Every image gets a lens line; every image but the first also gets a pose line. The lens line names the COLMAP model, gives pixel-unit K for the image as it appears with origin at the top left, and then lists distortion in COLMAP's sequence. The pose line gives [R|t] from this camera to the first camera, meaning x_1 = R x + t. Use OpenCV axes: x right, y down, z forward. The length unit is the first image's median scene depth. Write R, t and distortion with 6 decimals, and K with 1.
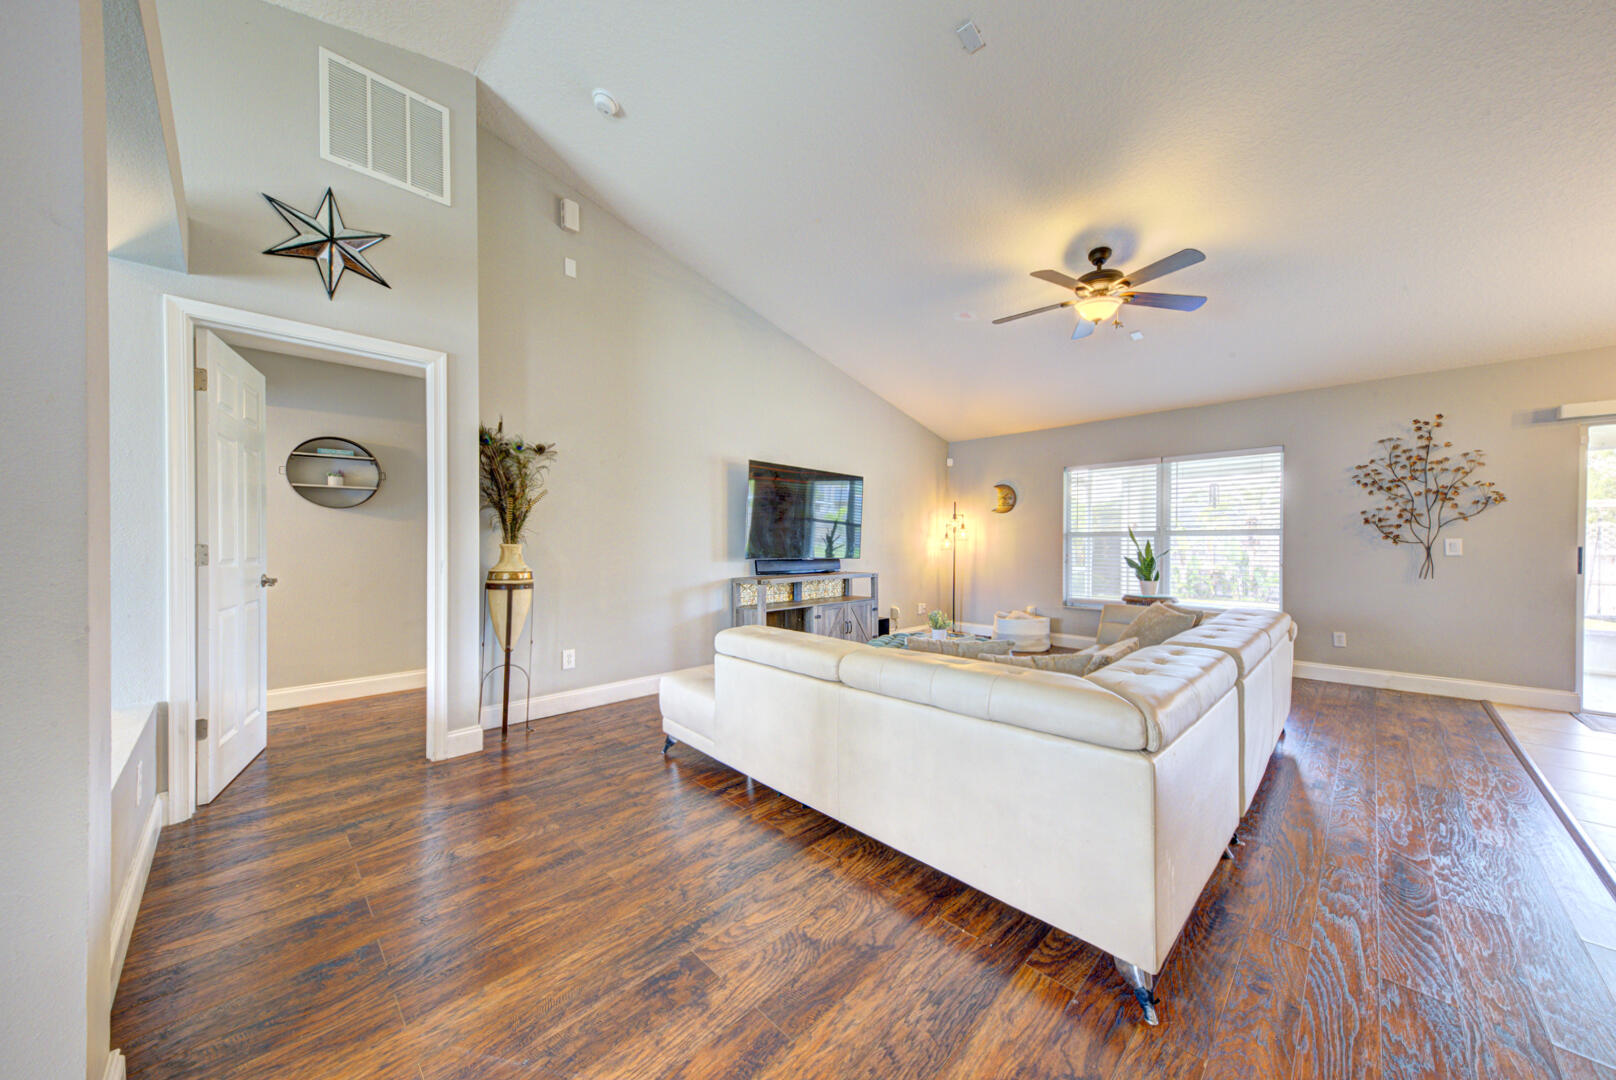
lens RADIAL K [[552.3, 0, 812.1], [0, 552.3, 547.6], [0, 0, 1]] dist [0.032379, -0.008756]
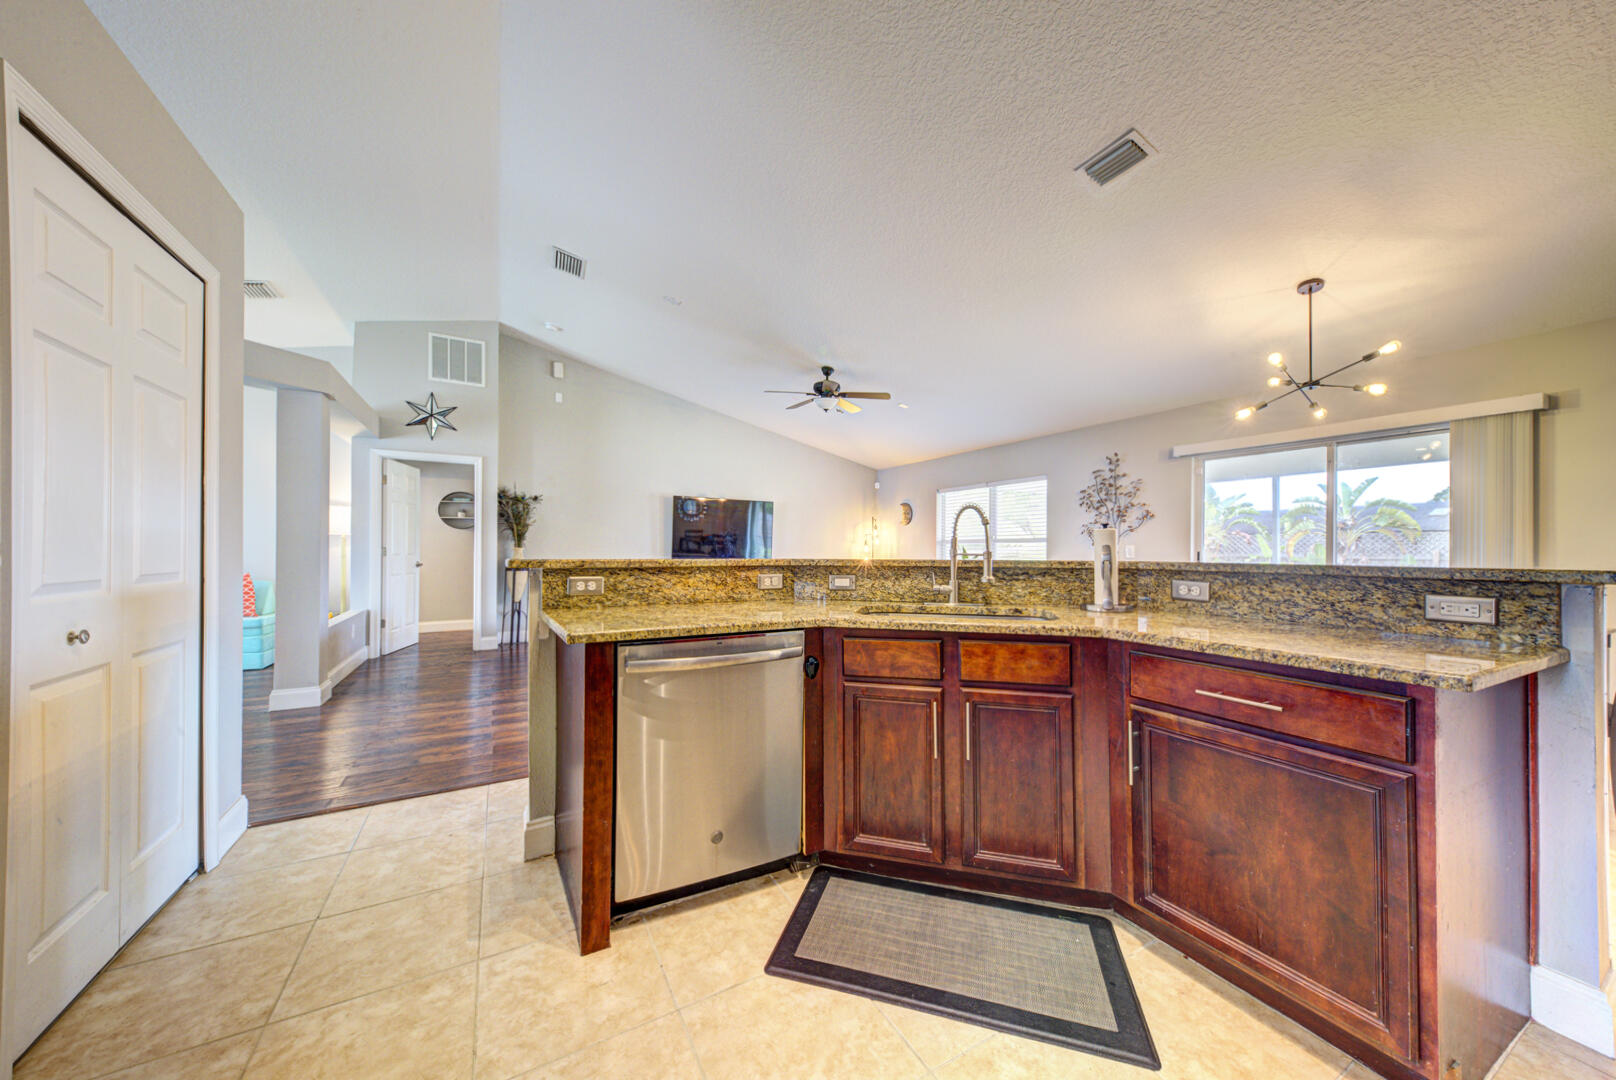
lens RADIAL K [[552.3, 0, 812.1], [0, 552.3, 547.6], [0, 0, 1]] dist [0.032379, -0.008756]
pose [[0.961179, 0.001627, -0.275920, 0.787787], [-0.004893, 0.999926, -0.011149, 0.007855], [0.275882, 0.012067, 0.961116, -0.470750]]
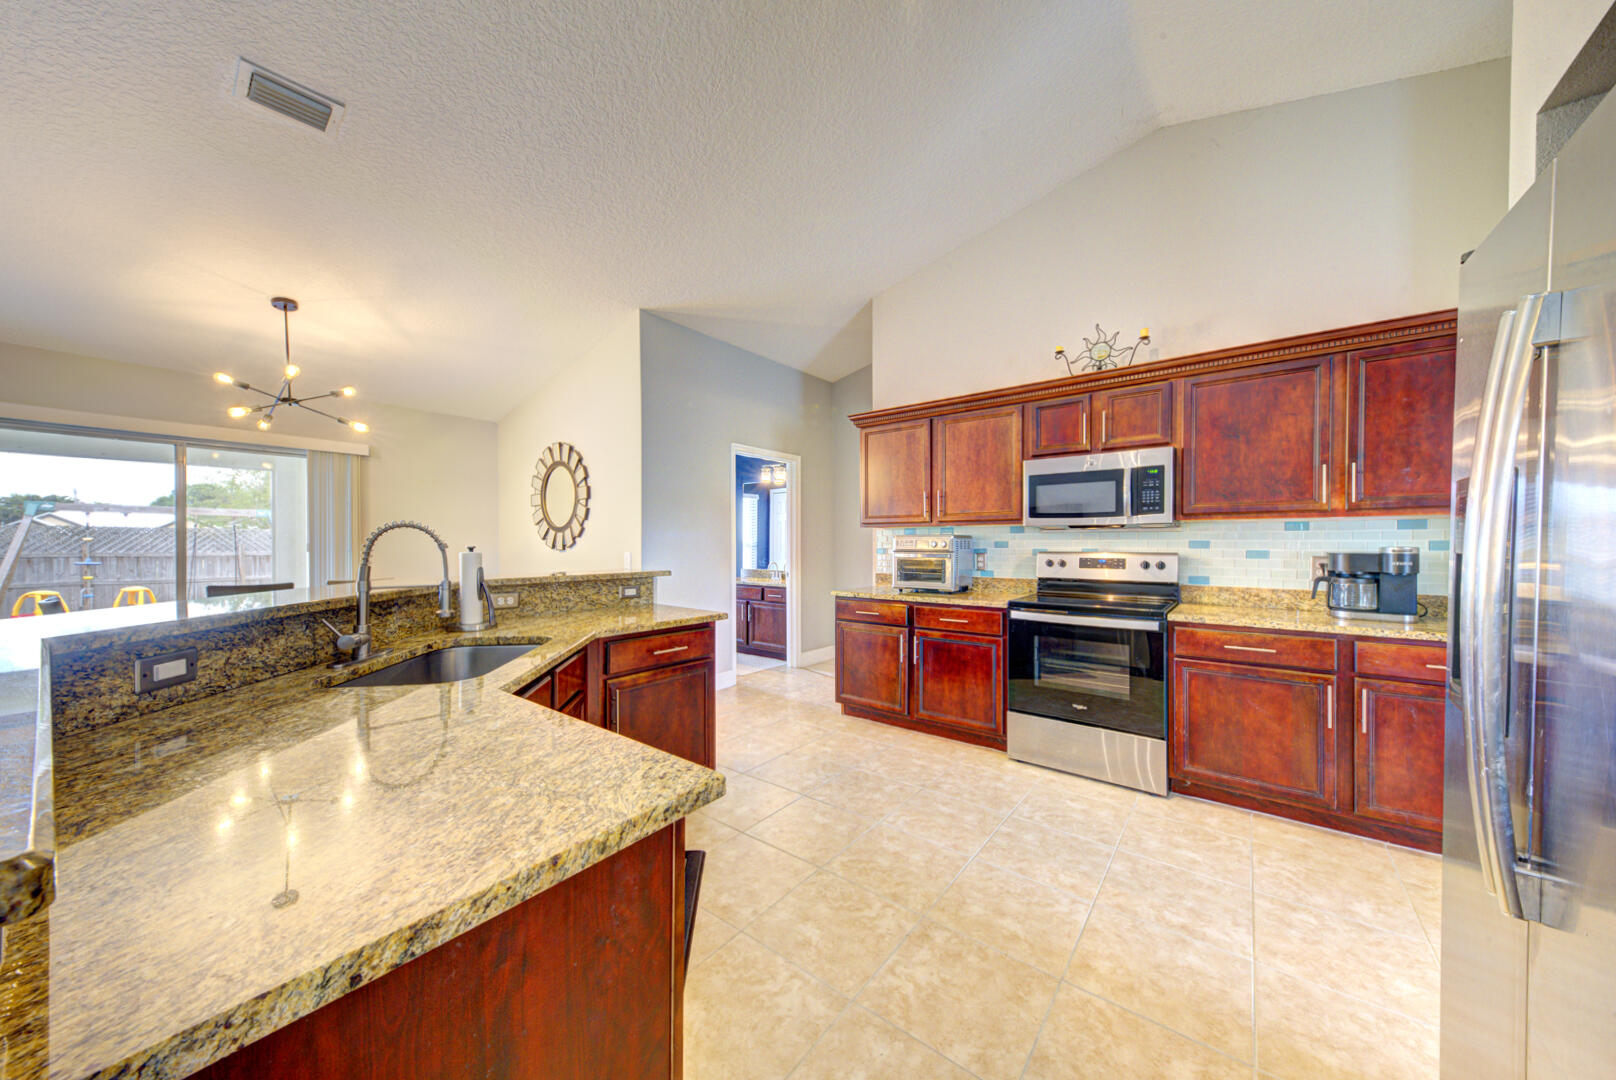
lens RADIAL K [[552.3, 0, 812.1], [0, 552.3, 547.6], [0, 0, 1]] dist [0.032379, -0.008756]
pose [[-0.115629, -0.010270, 0.993239, 0.329679], [0.006582, 0.999917, 0.011105, -0.024262], [-0.993271, 0.007821, -0.115552, -0.173633]]
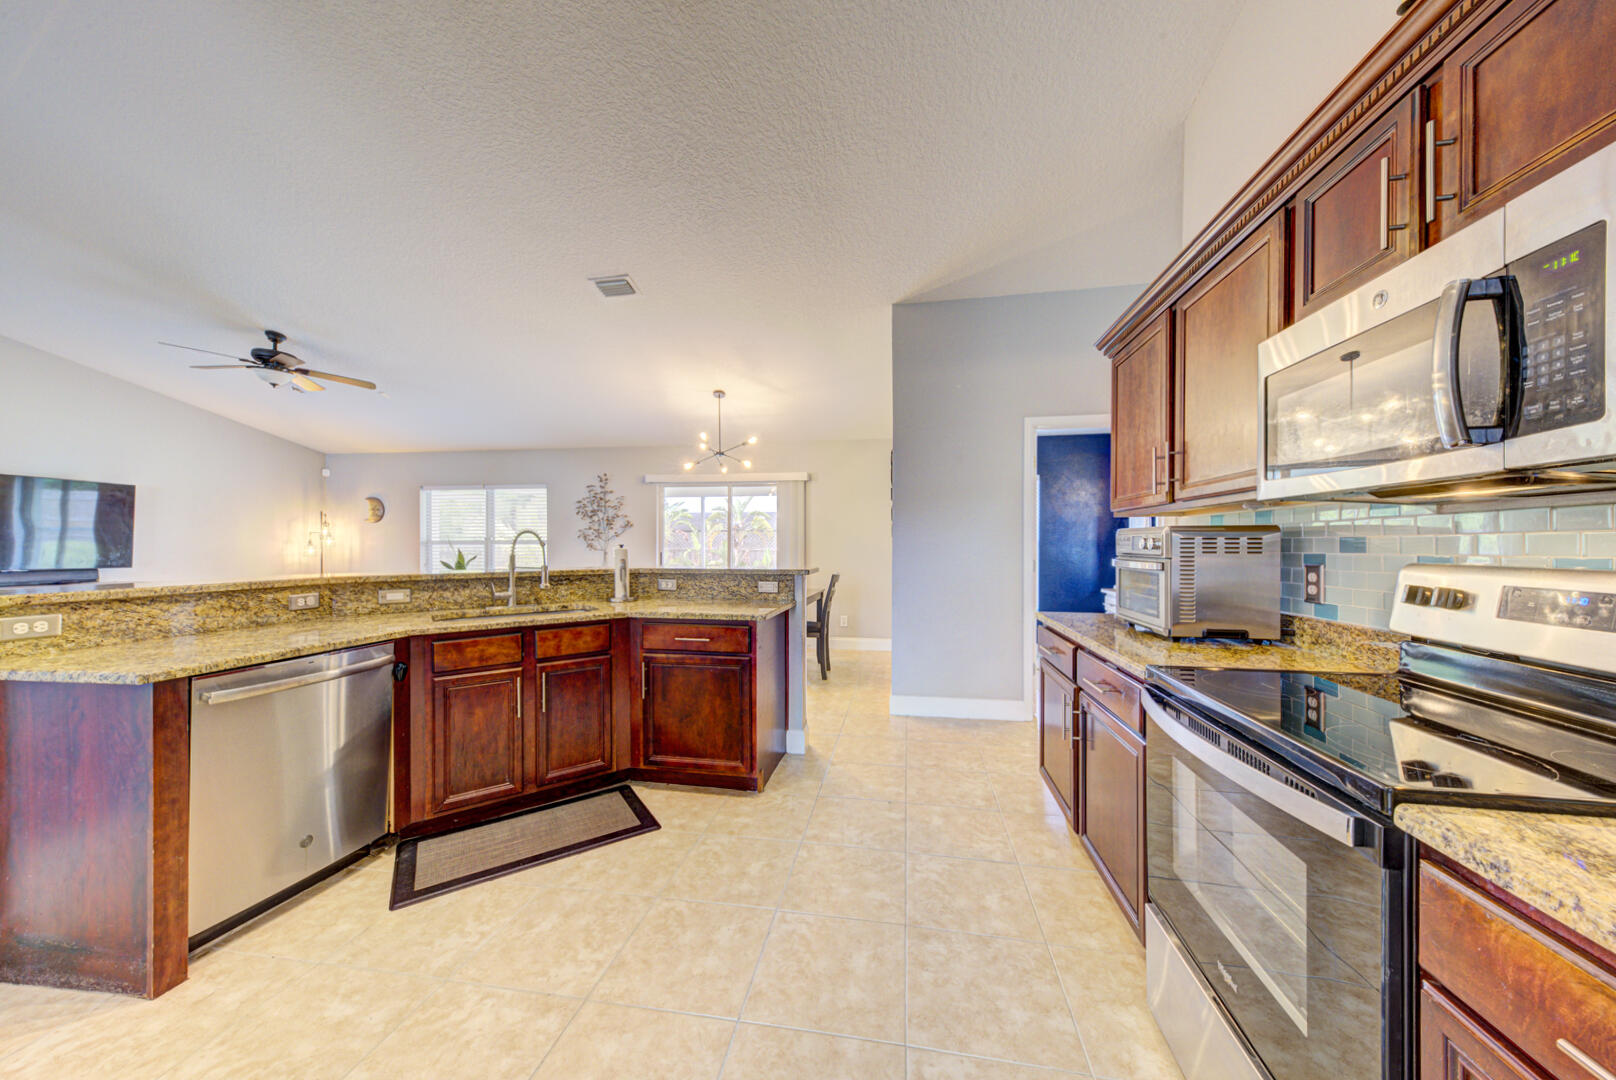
lens RADIAL K [[552.3, 0, 812.1], [0, 552.3, 547.6], [0, 0, 1]] dist [0.032379, -0.008756]
pose [[0.821115, -0.005971, 0.570731, 0.679149], [0.004959, 0.999982, 0.003327, -0.018279], [-0.570741, 0.000099, 0.821130, -0.703661]]
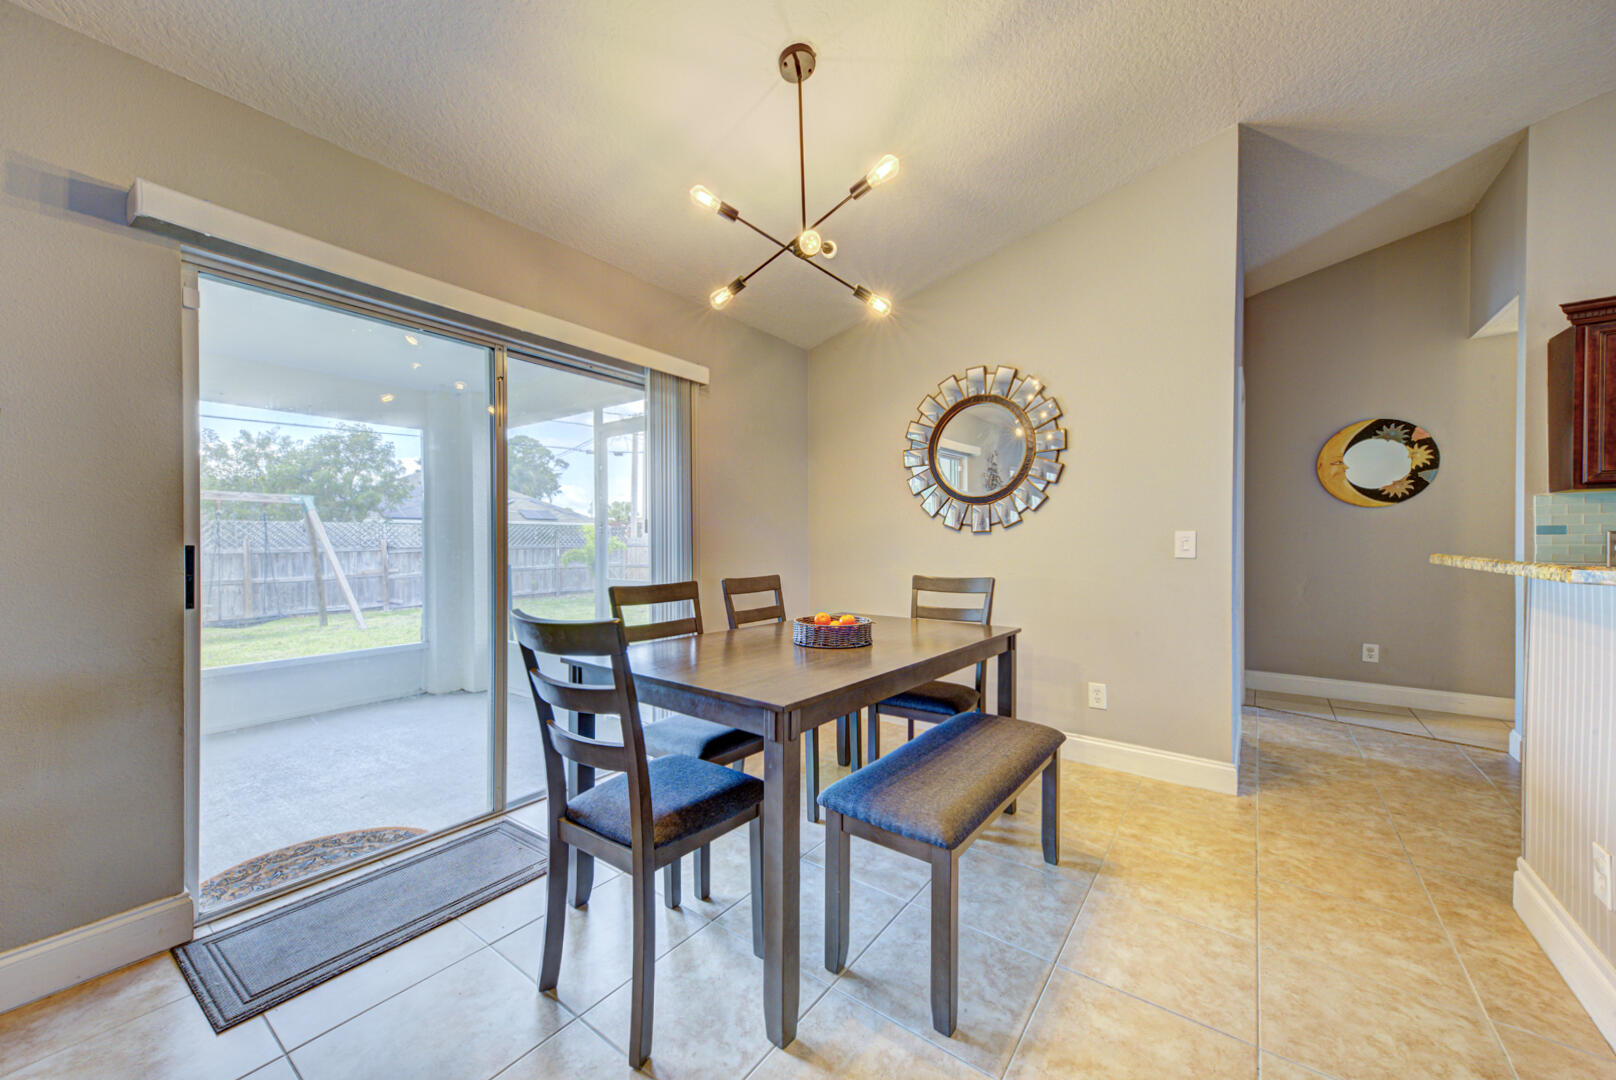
lens RADIAL K [[606.5, 0, 810.4], [0, 606.5, 547.7], [0, 0, 1]] dist [0.010722, -0.000279]
pose [[-0.145552, -0.011861, 0.989279, 0.767420], [0.009394, 0.999866, 0.013370, -0.001055], [-0.989306, 0.011239, -0.145422, 0.562202]]
